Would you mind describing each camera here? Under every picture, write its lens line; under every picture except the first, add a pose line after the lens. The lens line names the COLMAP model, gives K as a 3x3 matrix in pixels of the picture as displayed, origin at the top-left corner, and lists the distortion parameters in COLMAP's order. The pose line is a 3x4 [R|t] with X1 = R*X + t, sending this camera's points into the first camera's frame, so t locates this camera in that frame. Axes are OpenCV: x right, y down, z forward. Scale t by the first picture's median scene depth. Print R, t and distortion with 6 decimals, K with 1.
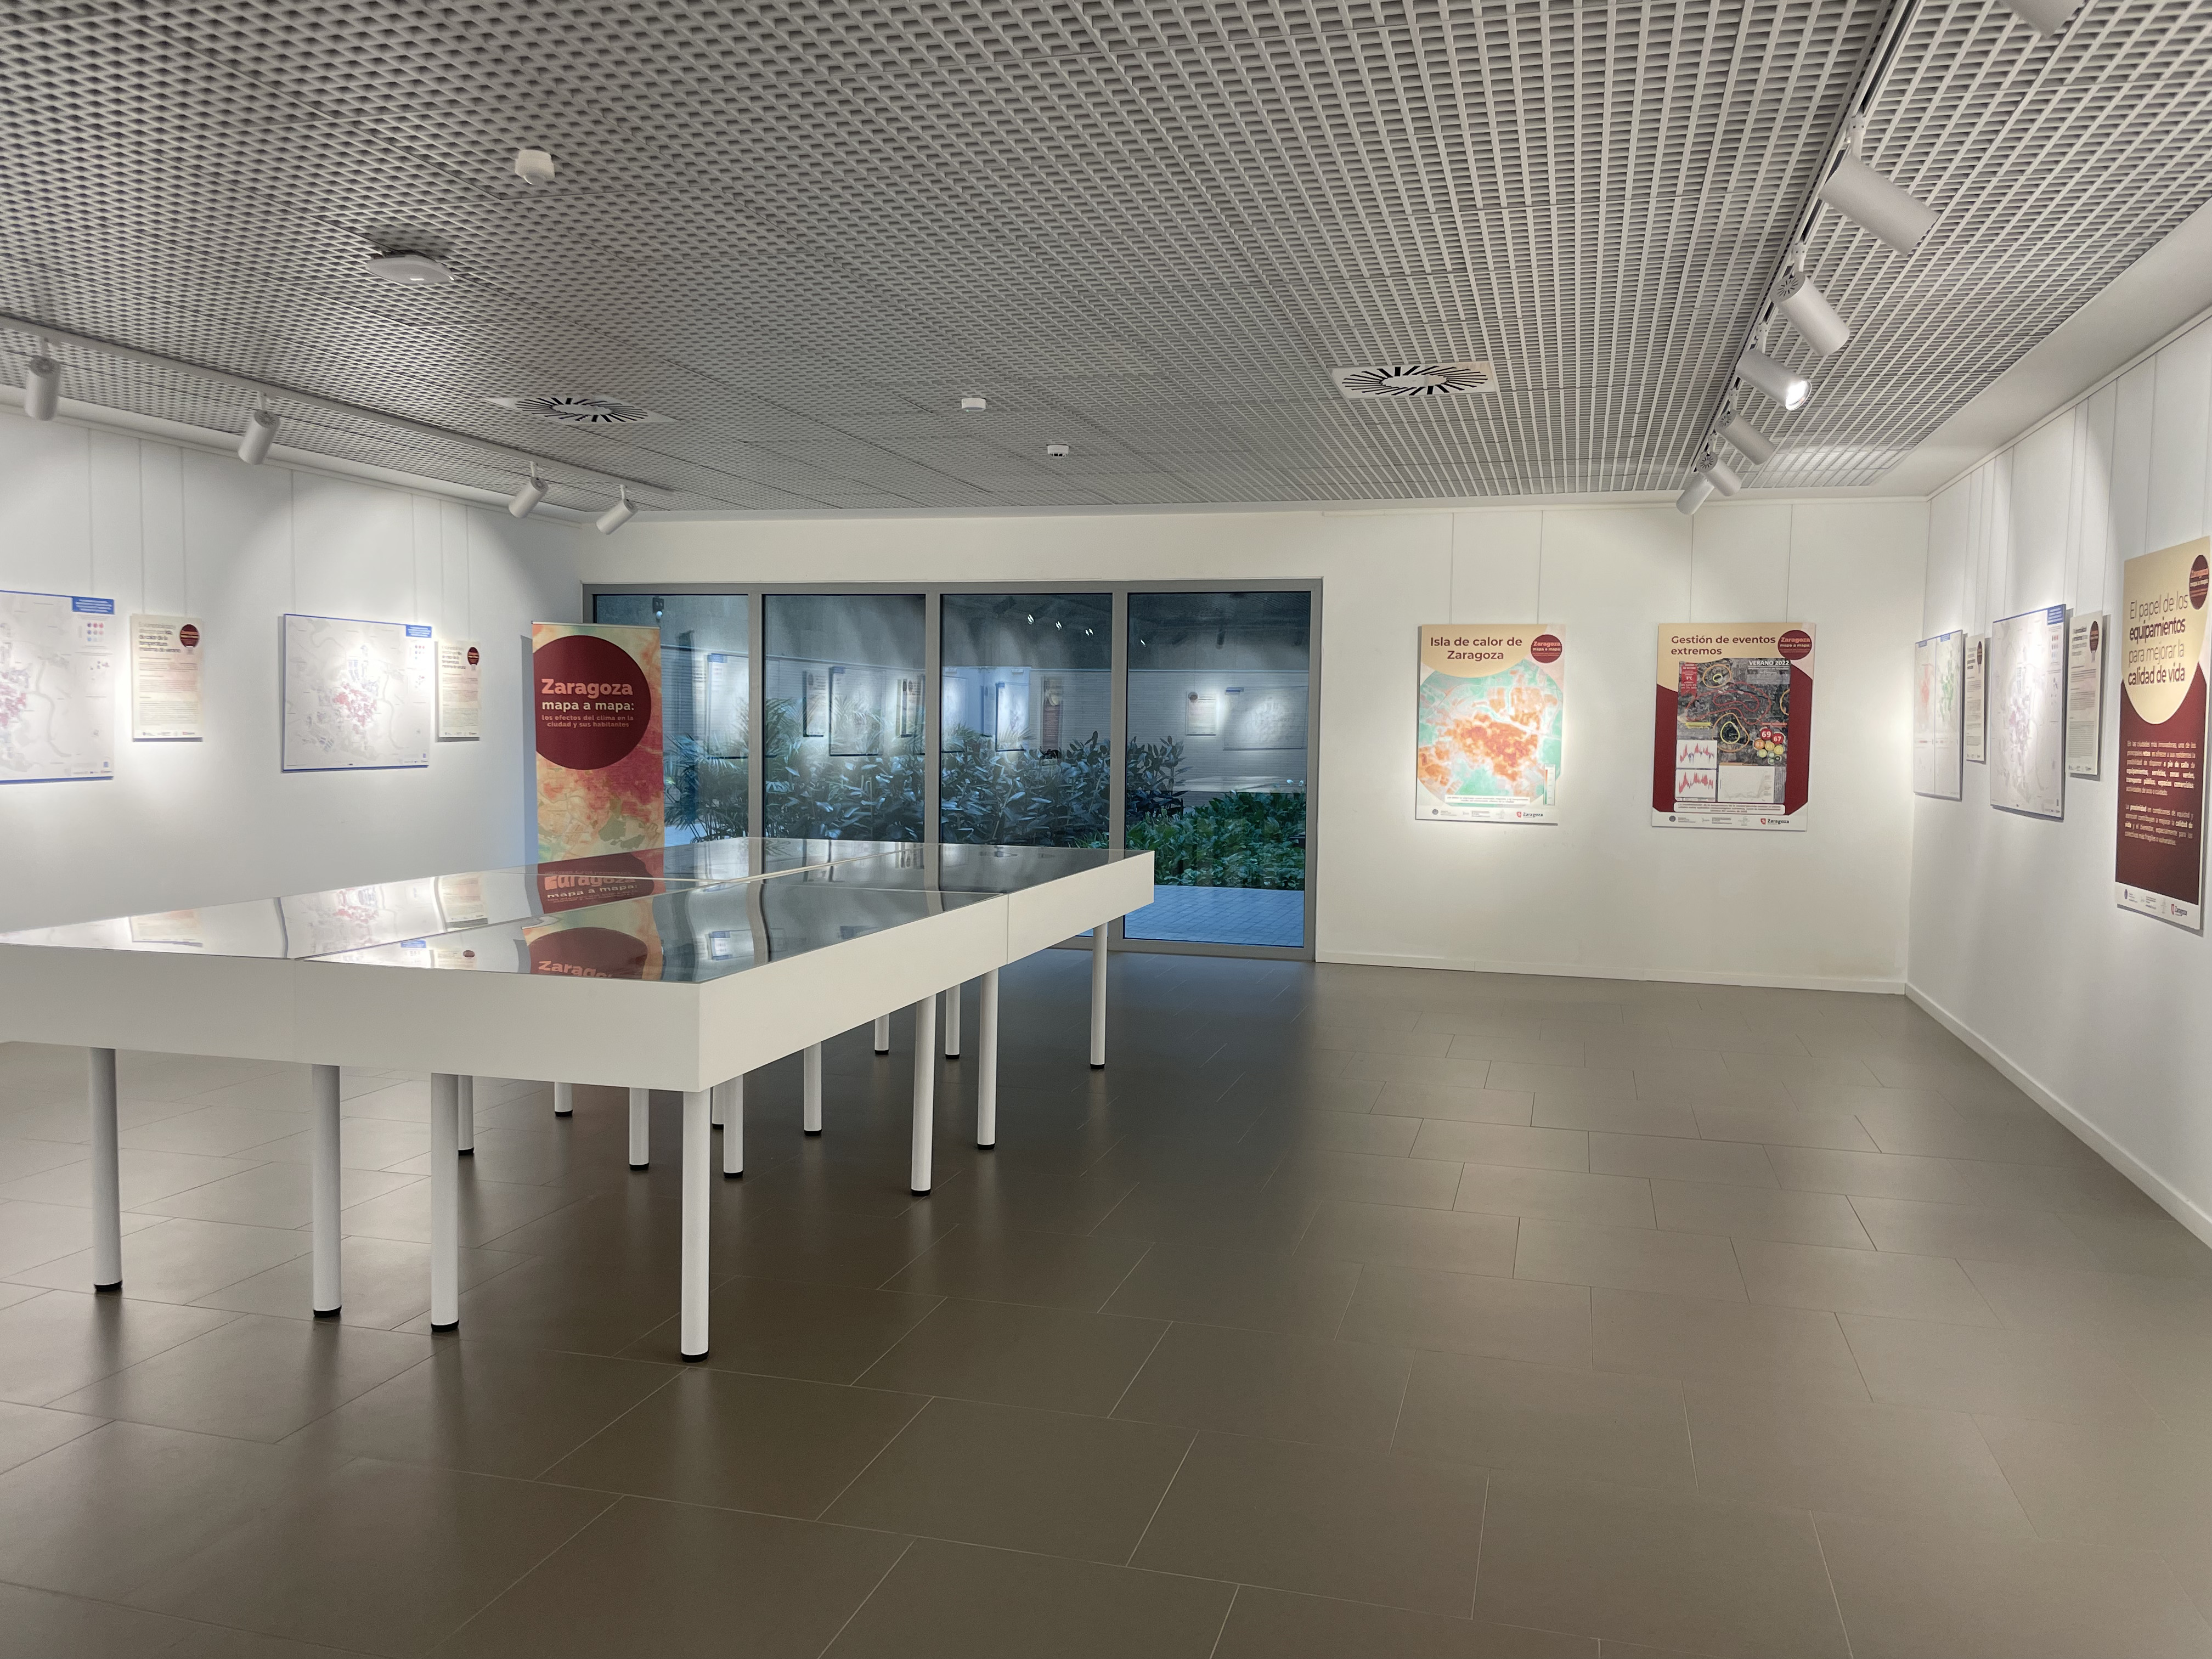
lens RADIAL K [[1677.4, 0, 1141.2], [0, 1677.4, 817.5], [0, 0, 1]] dist [0.132375, -0.174092]
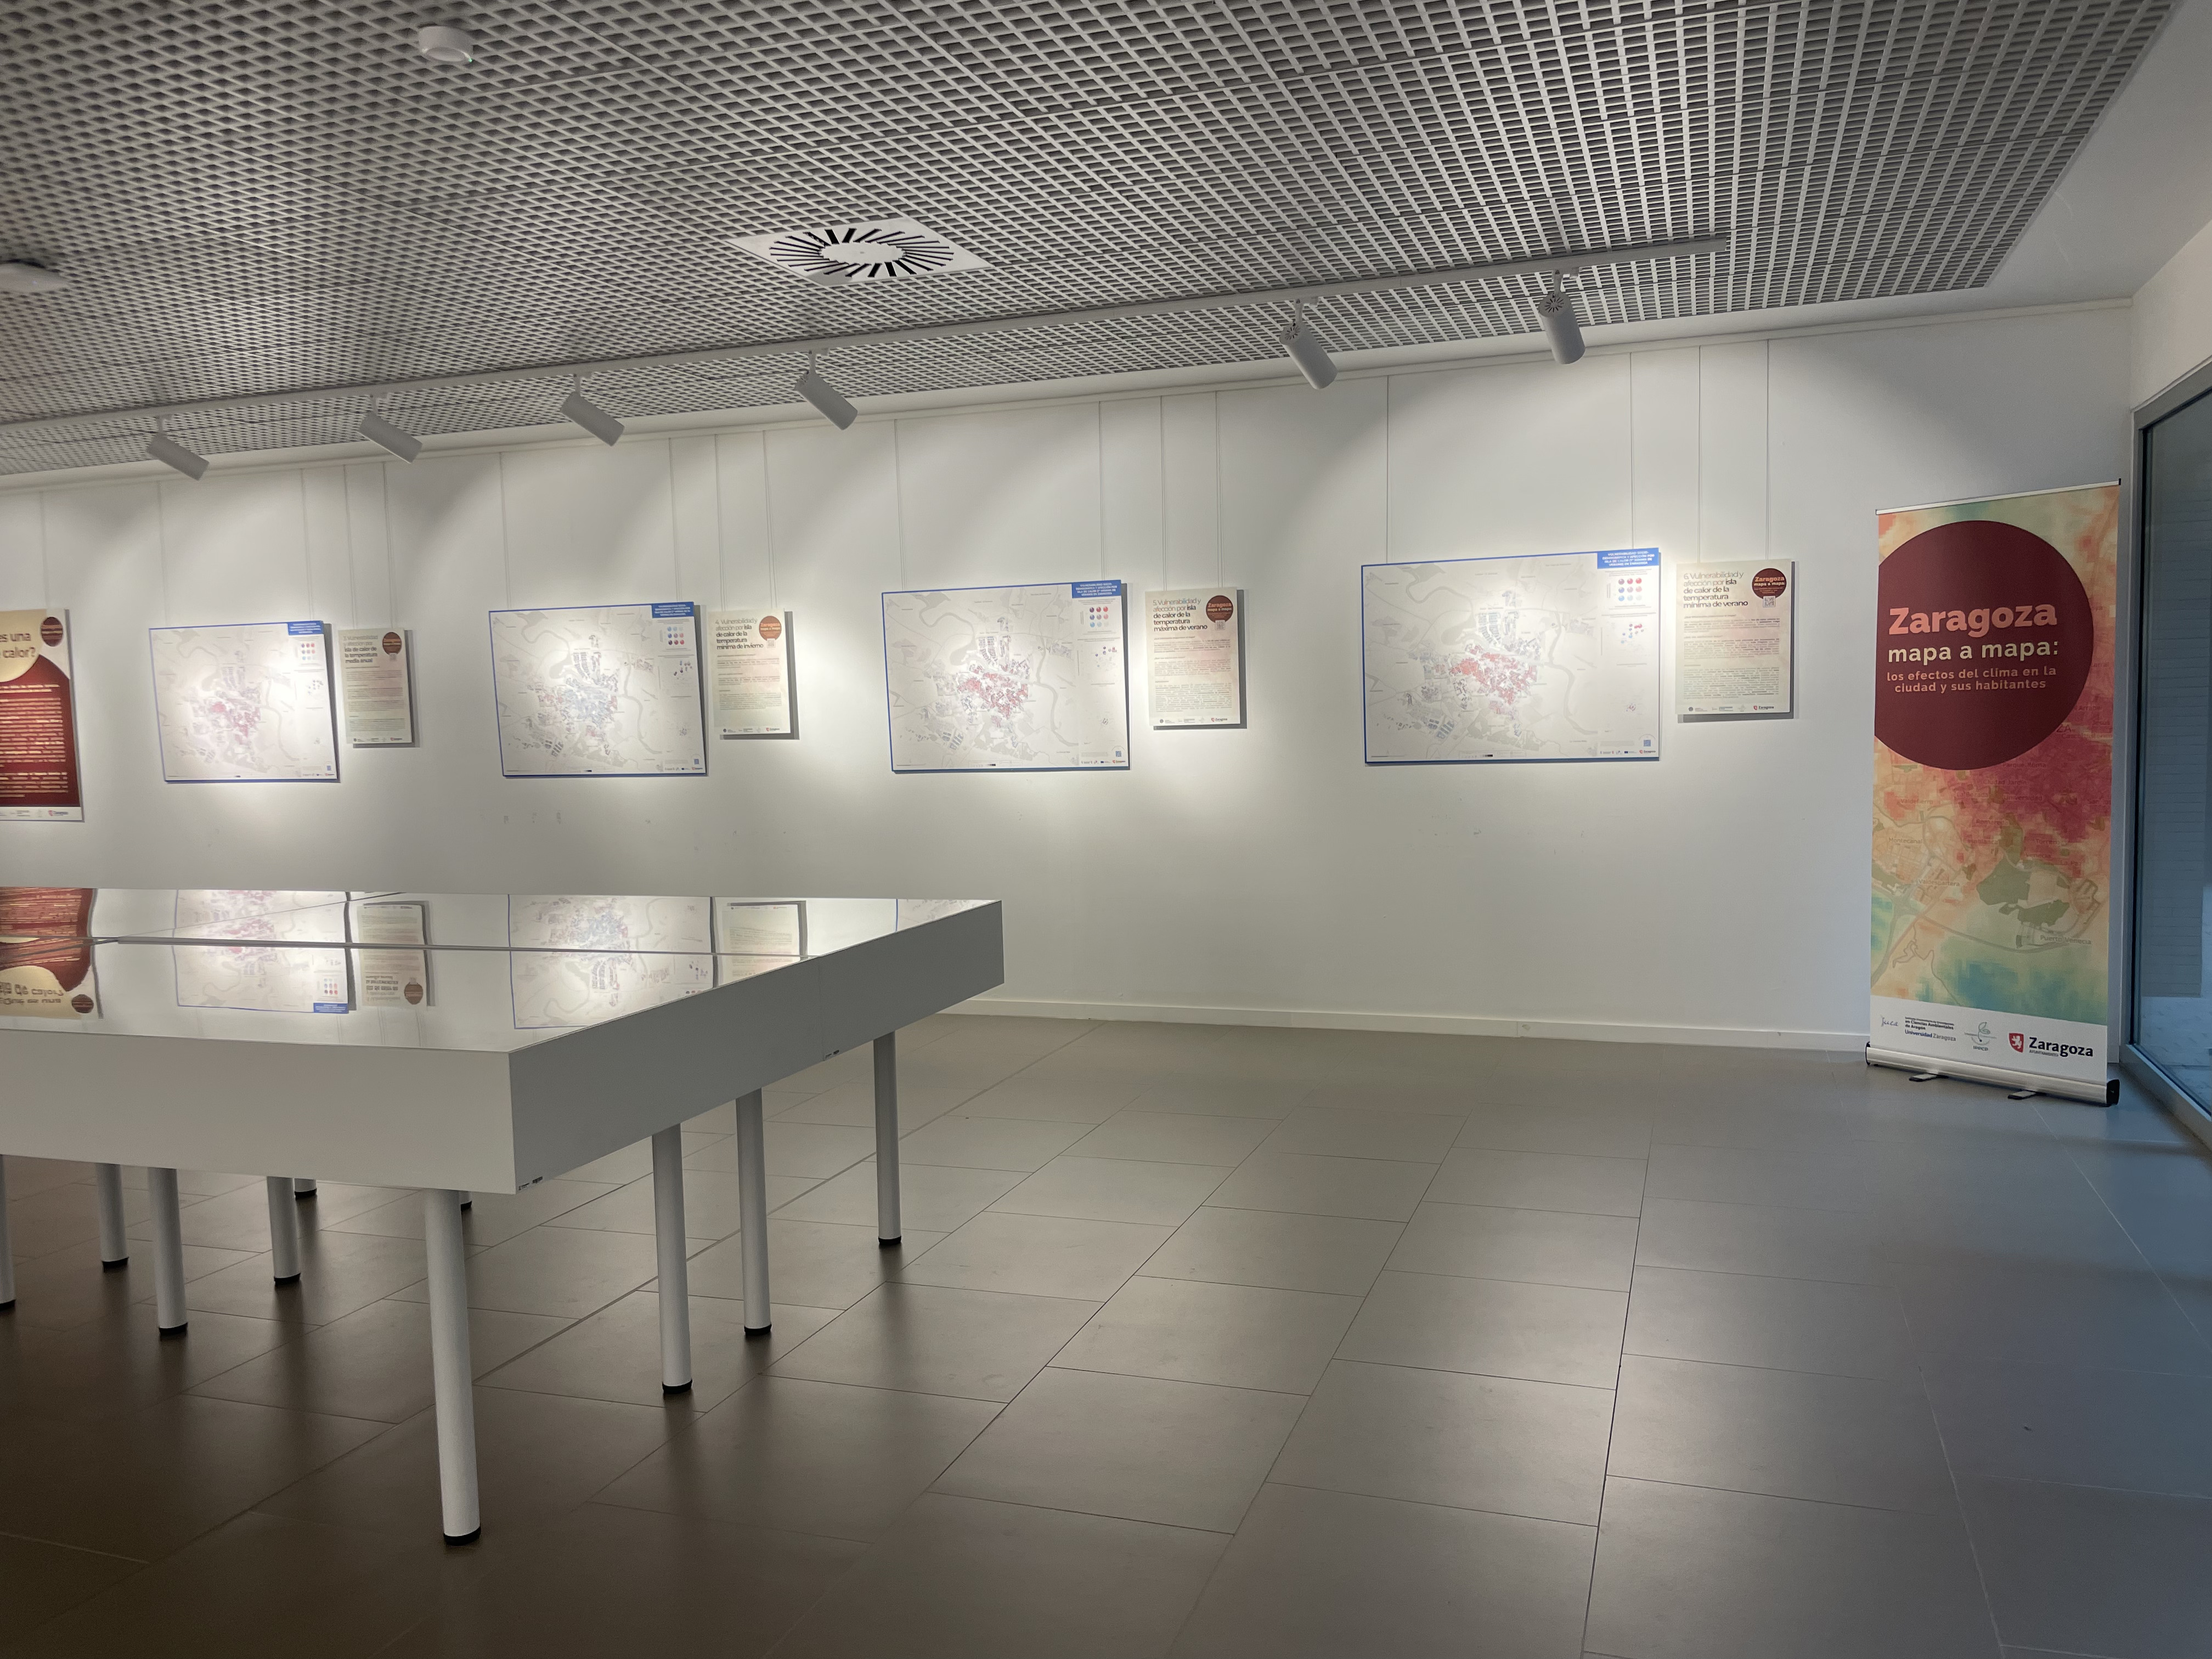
lens RADIAL K [[1677.4, 0, 1141.2], [0, 1677.4, 817.5], [0, 0, 1]] dist [0.132375, -0.174092]
pose [[-0.072511, 0.067781, -0.995062, 0.317749], [-0.027025, 0.997188, 0.069895, -0.058625], [0.997001, 0.031959, -0.070475, 1.034034]]
